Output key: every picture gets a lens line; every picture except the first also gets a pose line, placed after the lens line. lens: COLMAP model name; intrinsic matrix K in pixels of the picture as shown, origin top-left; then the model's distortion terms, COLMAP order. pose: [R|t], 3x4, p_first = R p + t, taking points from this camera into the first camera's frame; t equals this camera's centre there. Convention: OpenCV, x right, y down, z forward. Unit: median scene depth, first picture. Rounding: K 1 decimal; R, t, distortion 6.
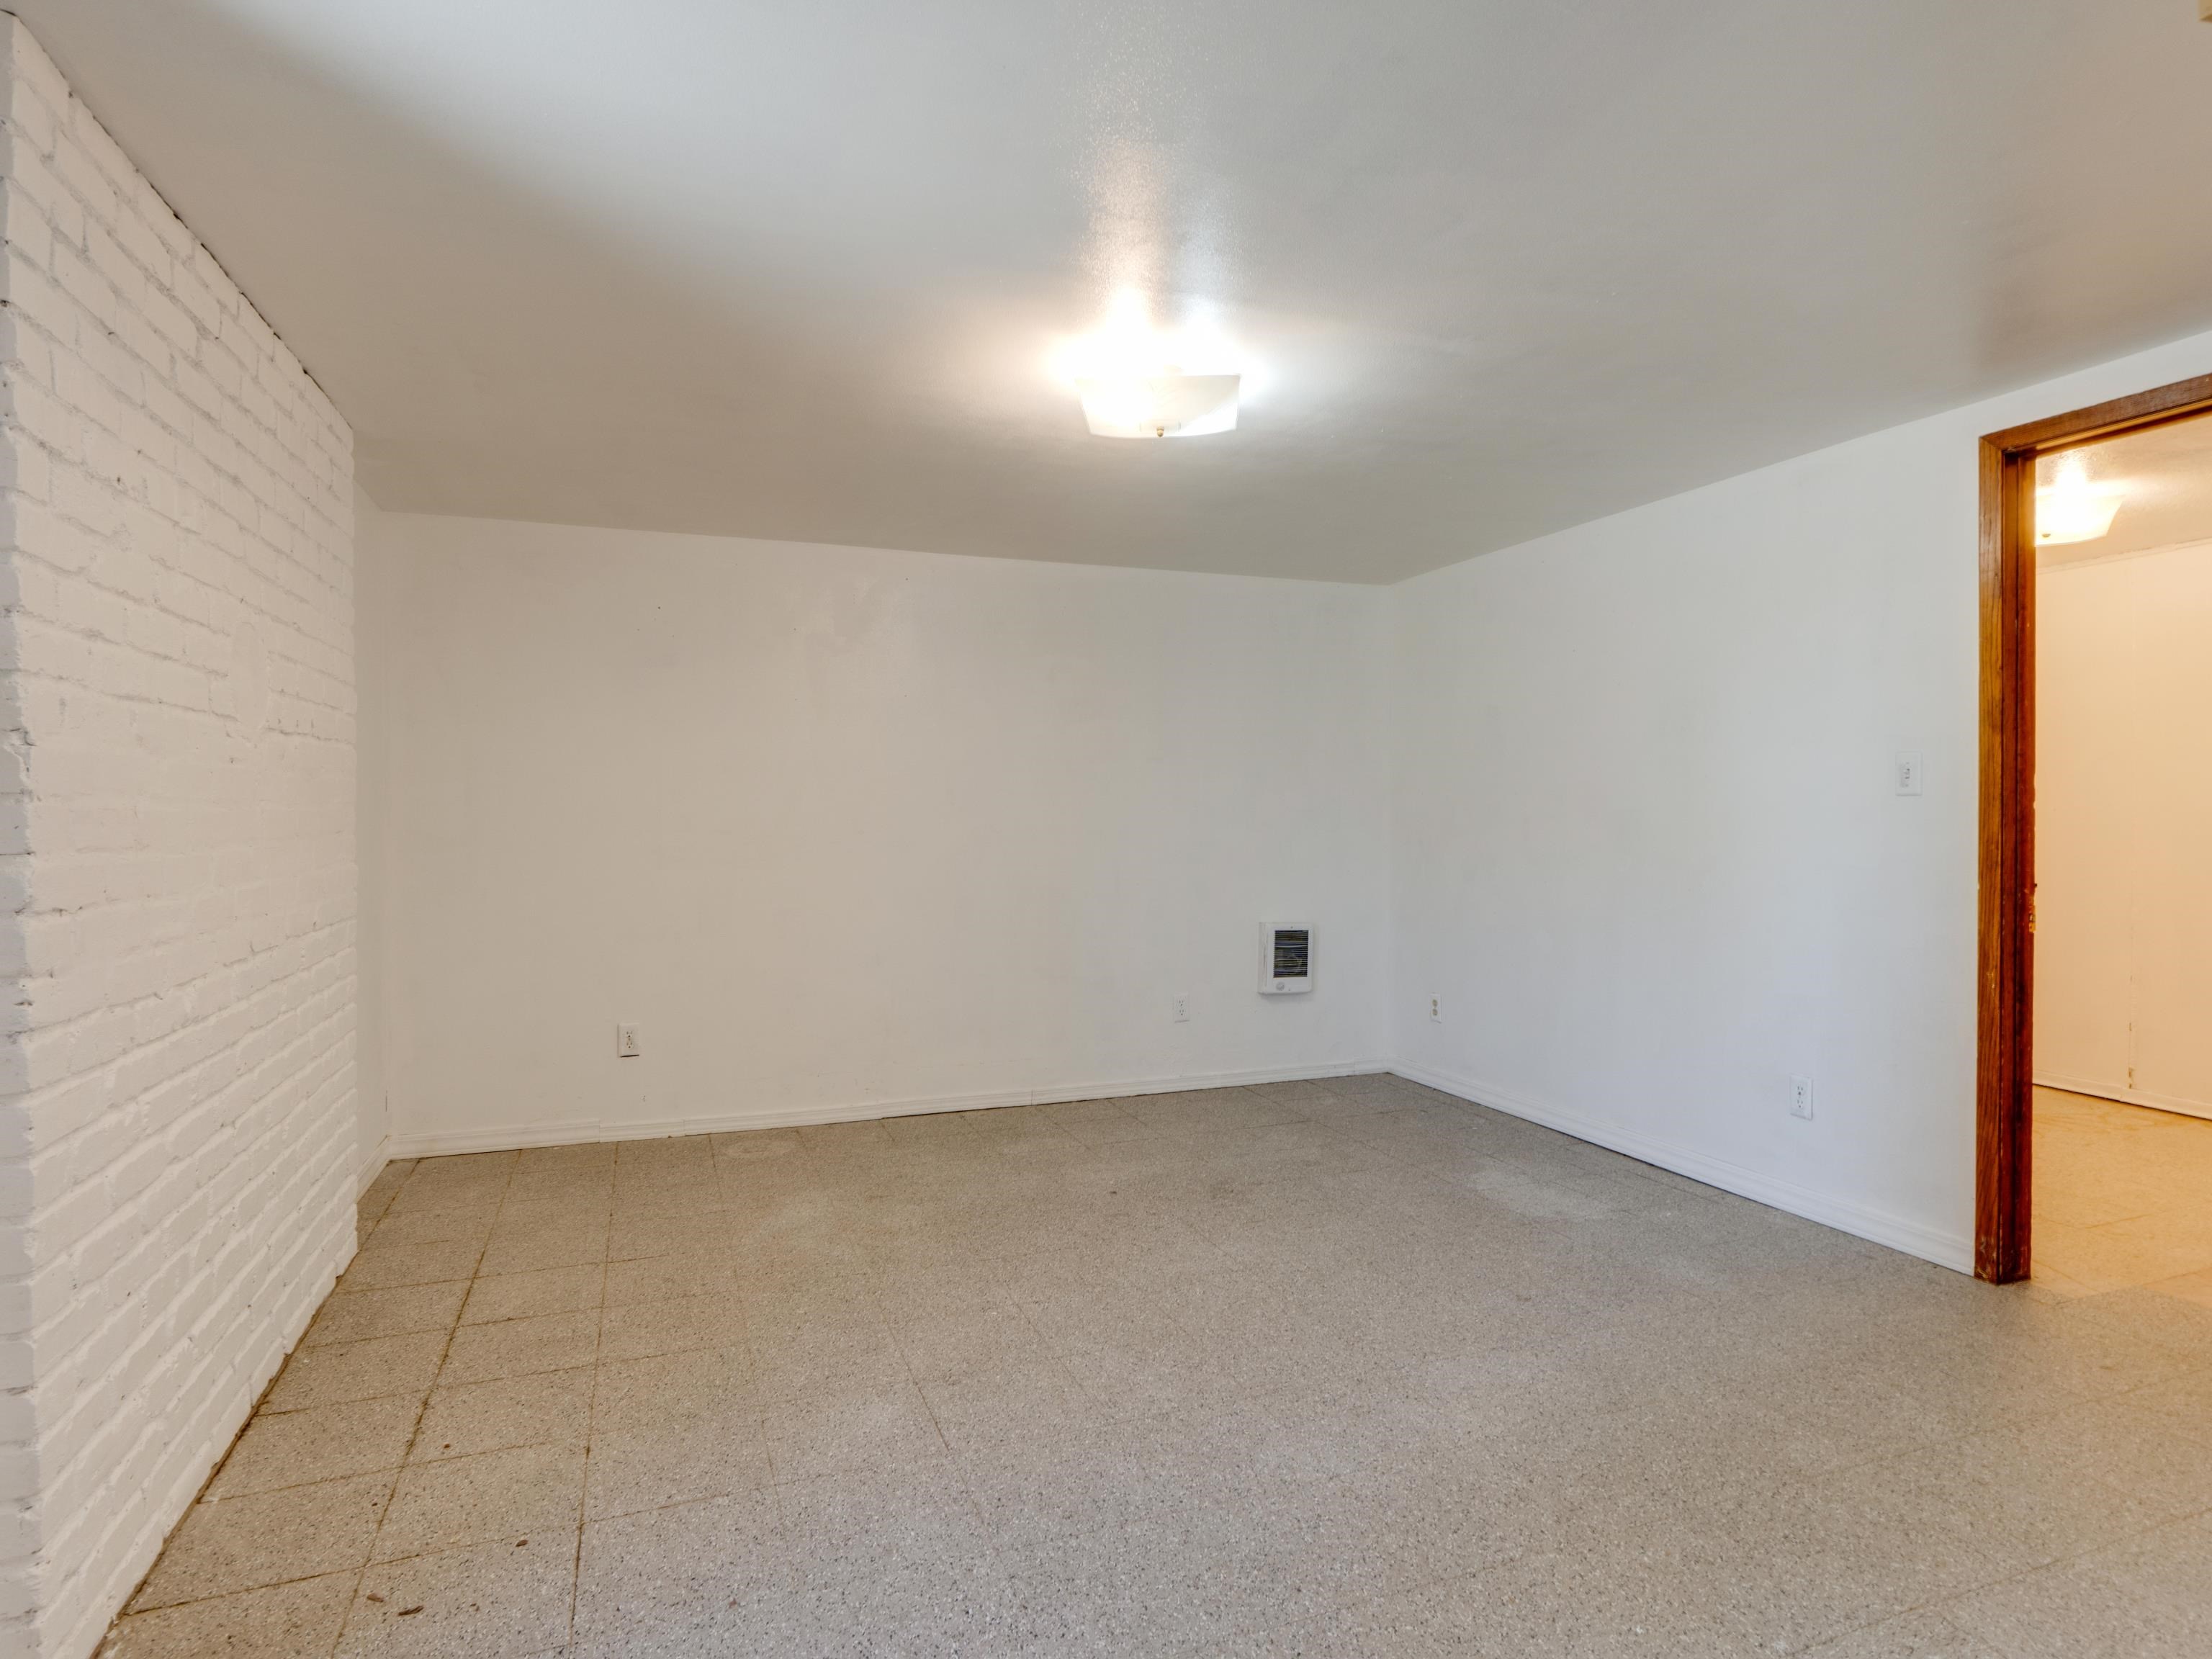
lens RADIAL K [[1196.7, 0, 1105.9], [0, 1196.7, 823.0], [0, 0, 1]] dist [-0.004844, 0.000120]
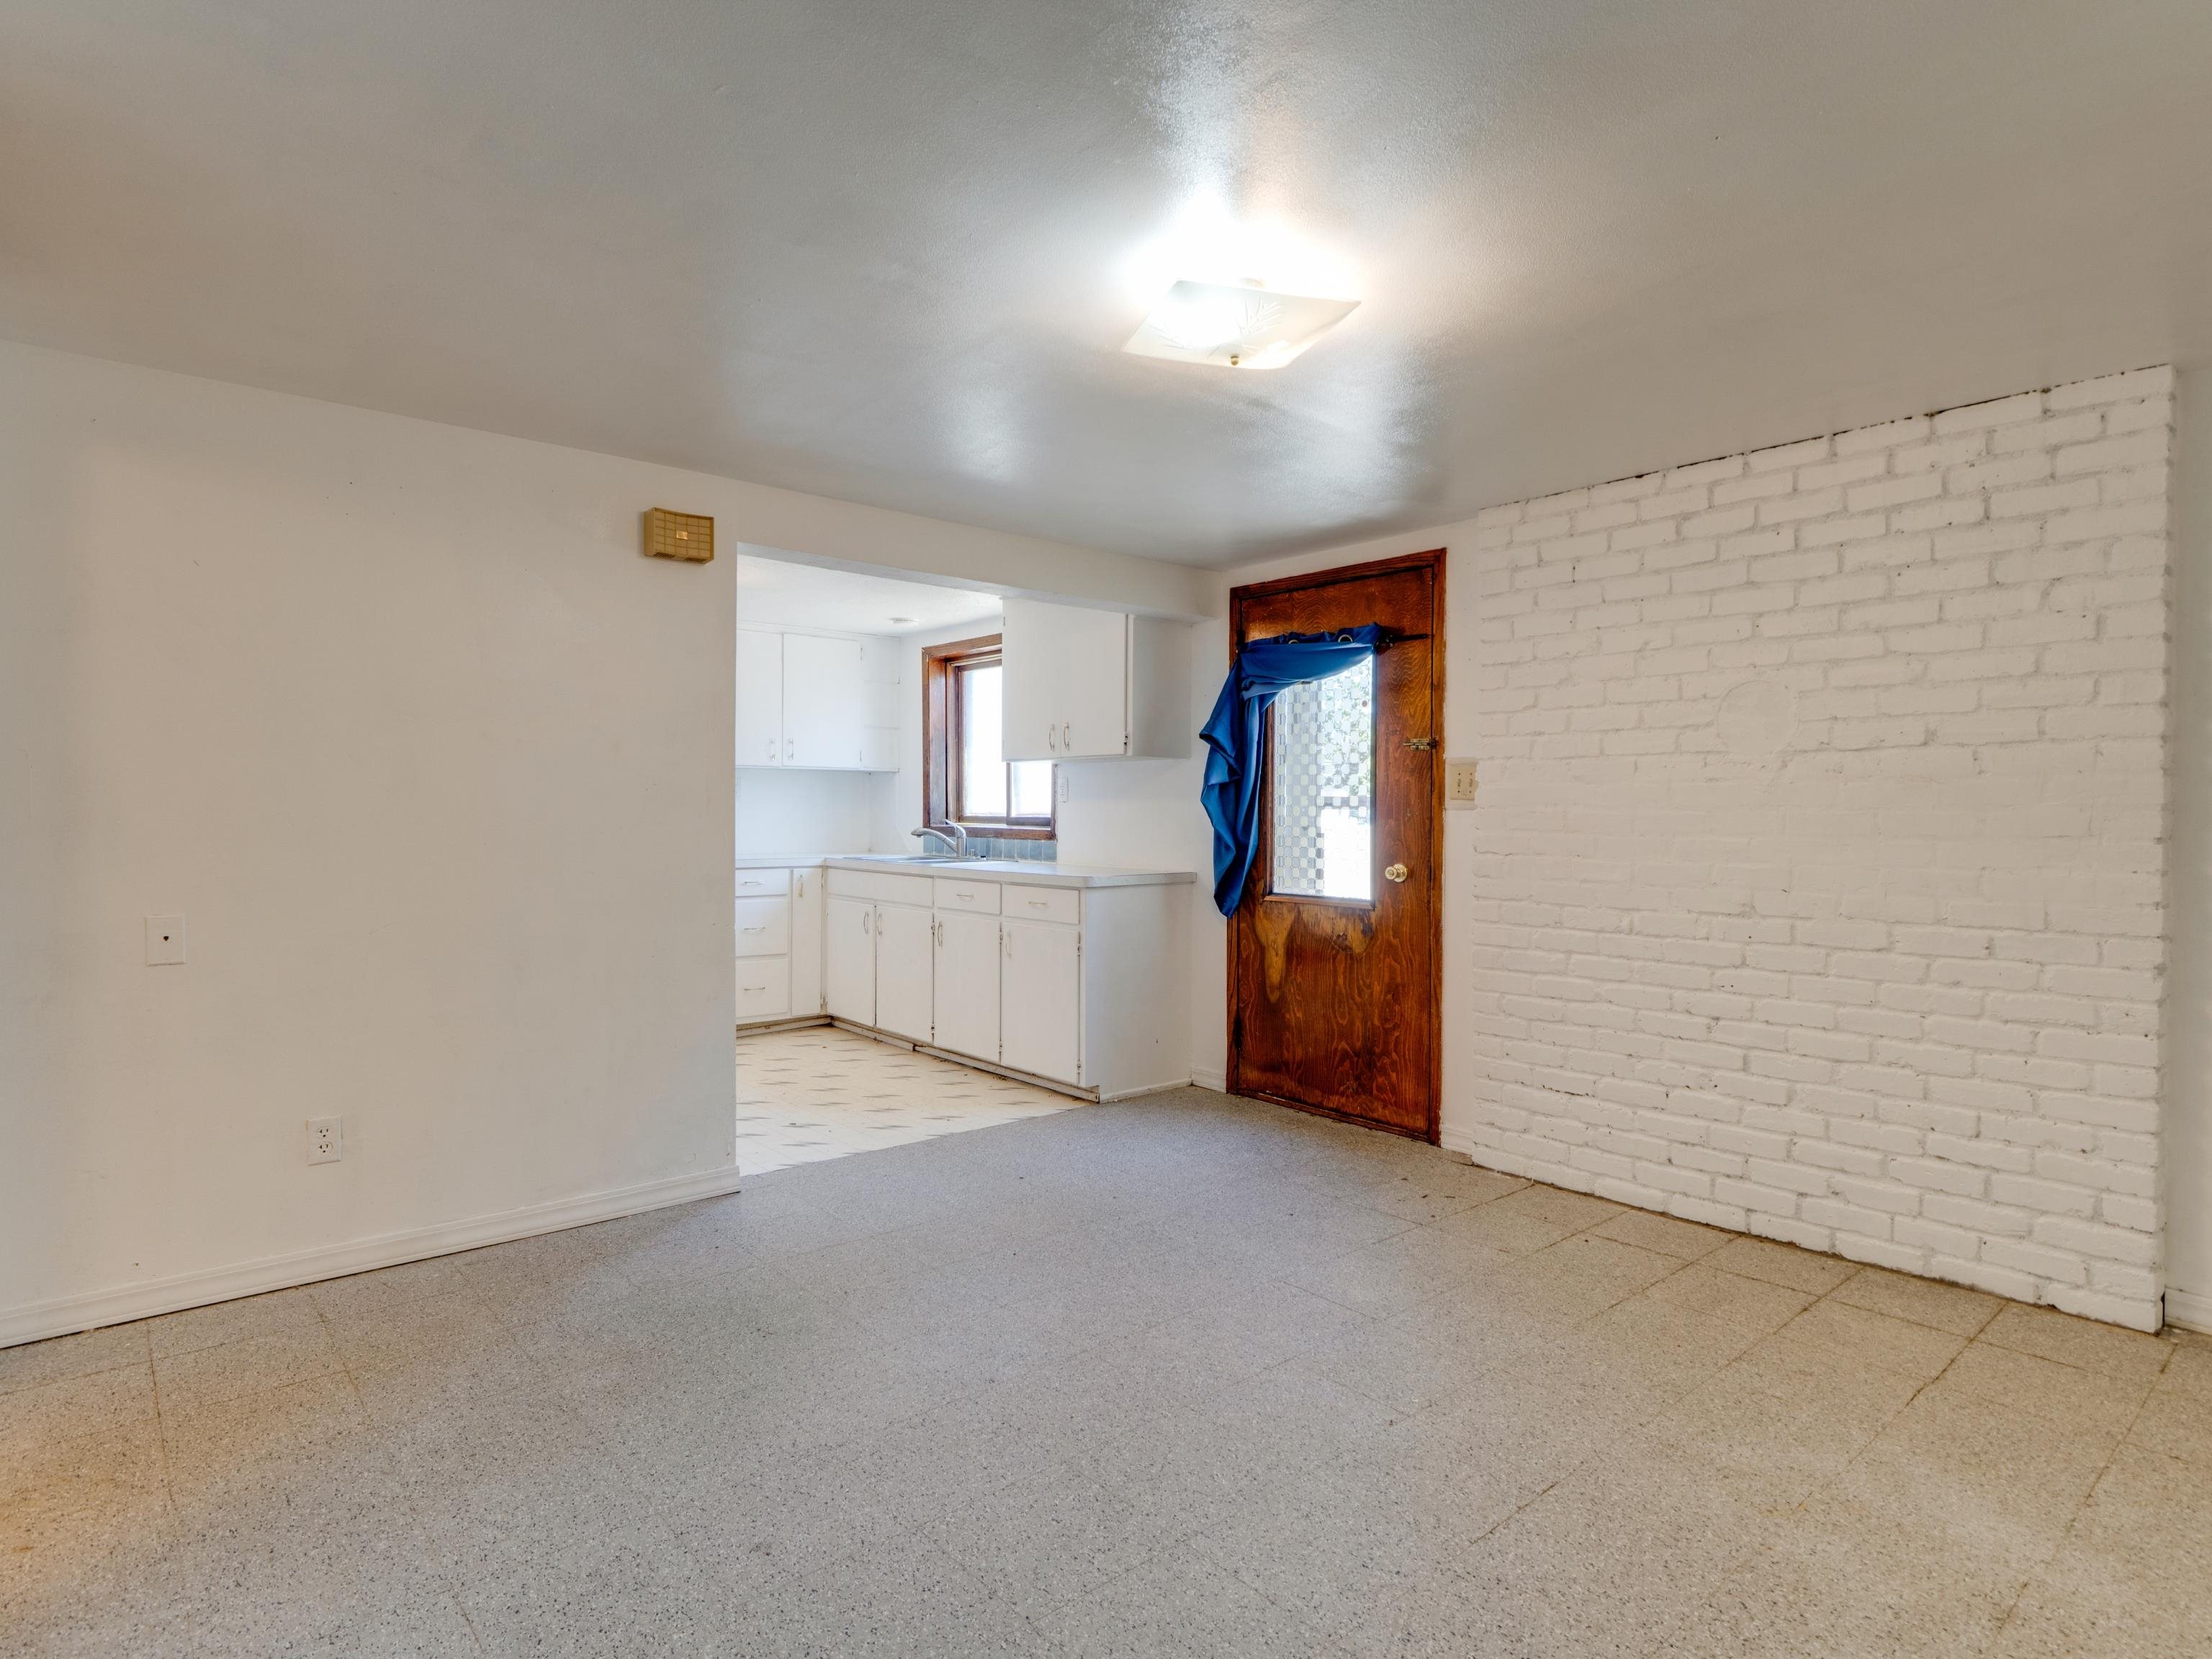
lens RADIAL K [[1196.7, 0, 1106.5], [0, 1196.7, 825.1], [0, 0, 1]] dist [-0.004844, 0.000120]
pose [[-0.941332, 0.002071, -0.337477, 0.440086], [-0.004473, 0.999817, 0.018611, -0.017312], [0.337453, 0.019029, -0.941150, 1.885867]]
